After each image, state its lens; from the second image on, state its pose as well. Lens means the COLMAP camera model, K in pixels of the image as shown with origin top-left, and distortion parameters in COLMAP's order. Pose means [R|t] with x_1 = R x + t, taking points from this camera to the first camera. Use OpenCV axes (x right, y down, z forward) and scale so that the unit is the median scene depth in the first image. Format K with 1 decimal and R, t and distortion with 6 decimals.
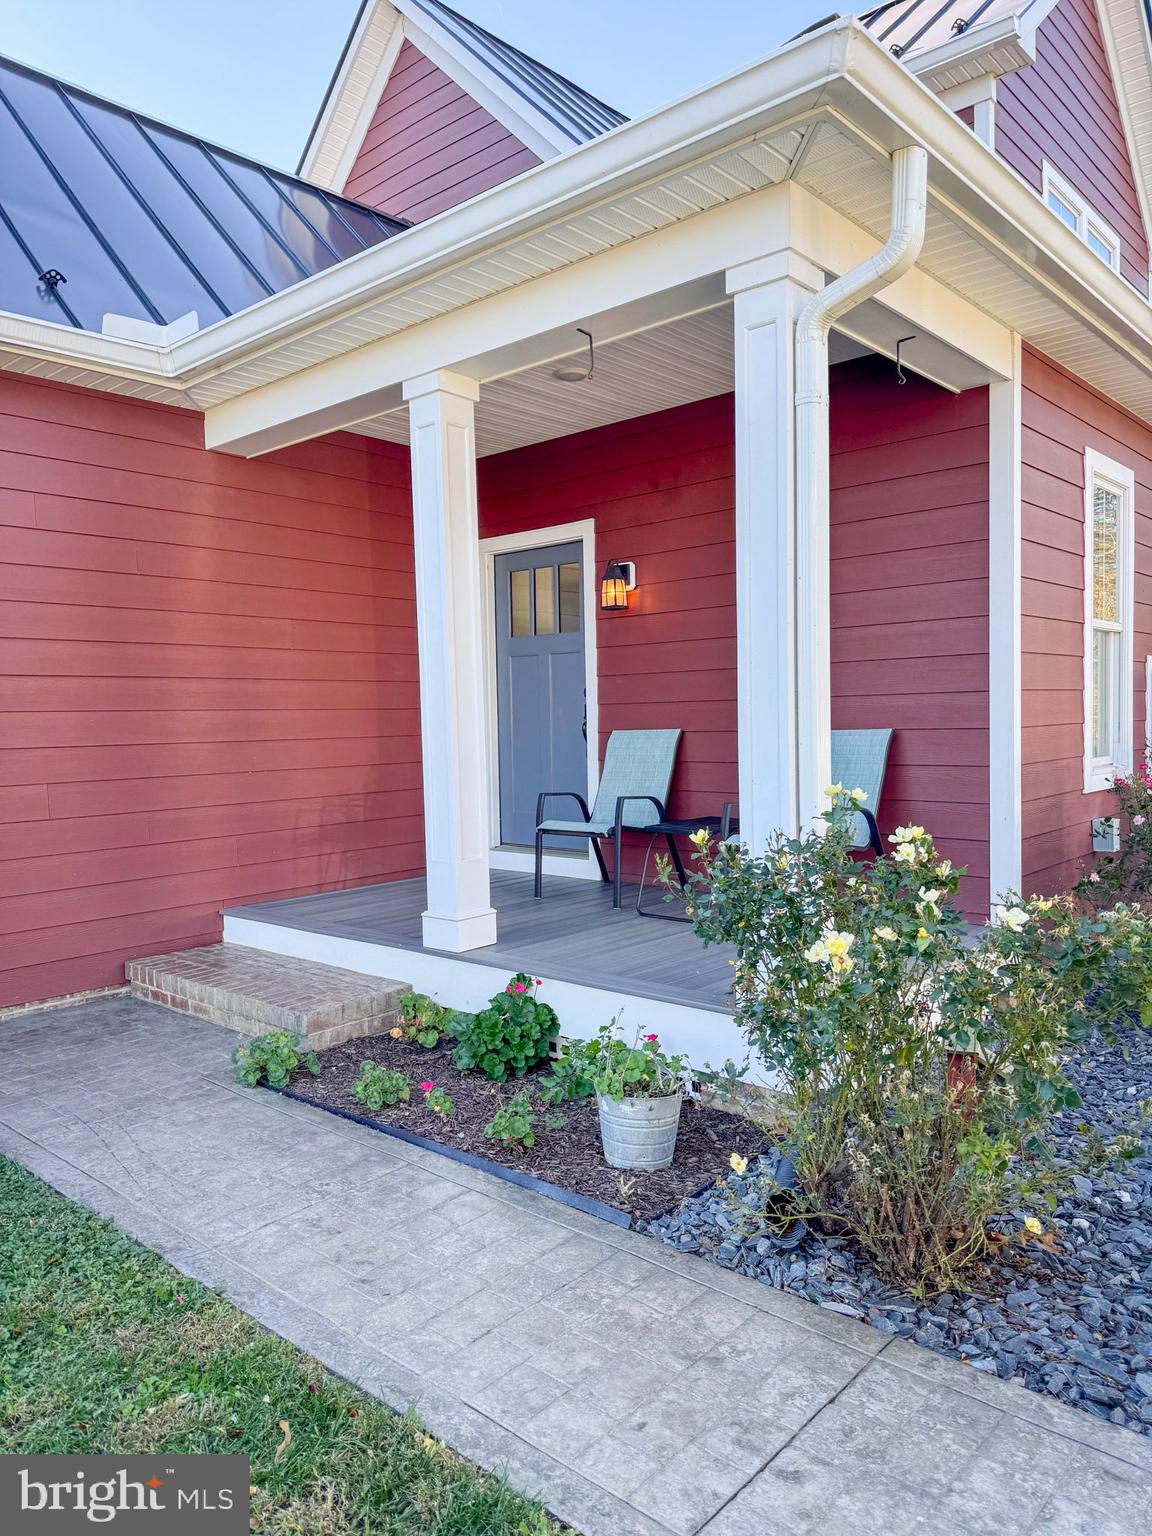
lens RADIAL K [[1088.4, 0, 576.5], [0, 1088.4, 766.4], [0, 0, 1]] dist [0.070163, -0.084143]
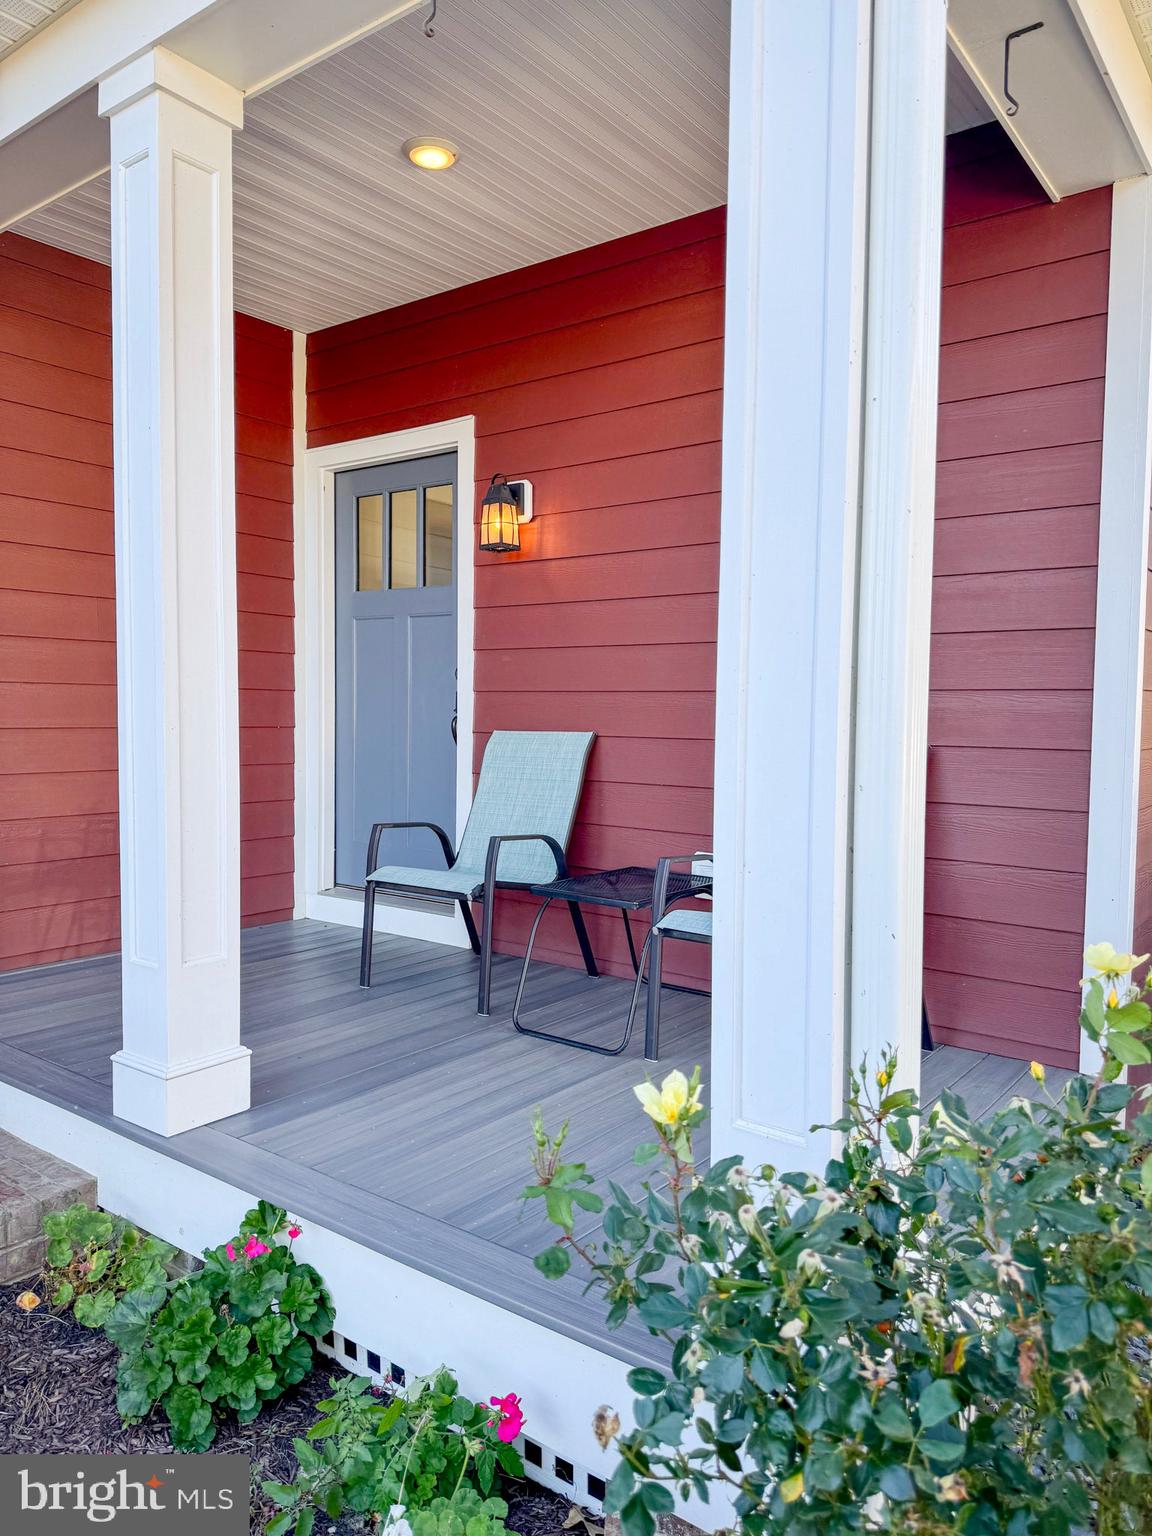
lens RADIAL K [[1088.4, 0, 576.5], [0, 1088.4, 766.4], [0, 0, 1]] dist [0.070163, -0.084143]
pose [[0.996456, 0.030413, 0.078422, 0.034941], [-0.030835, 0.999516, 0.004175, -0.016360], [-0.078257, -0.006578, 0.996912, 0.345339]]
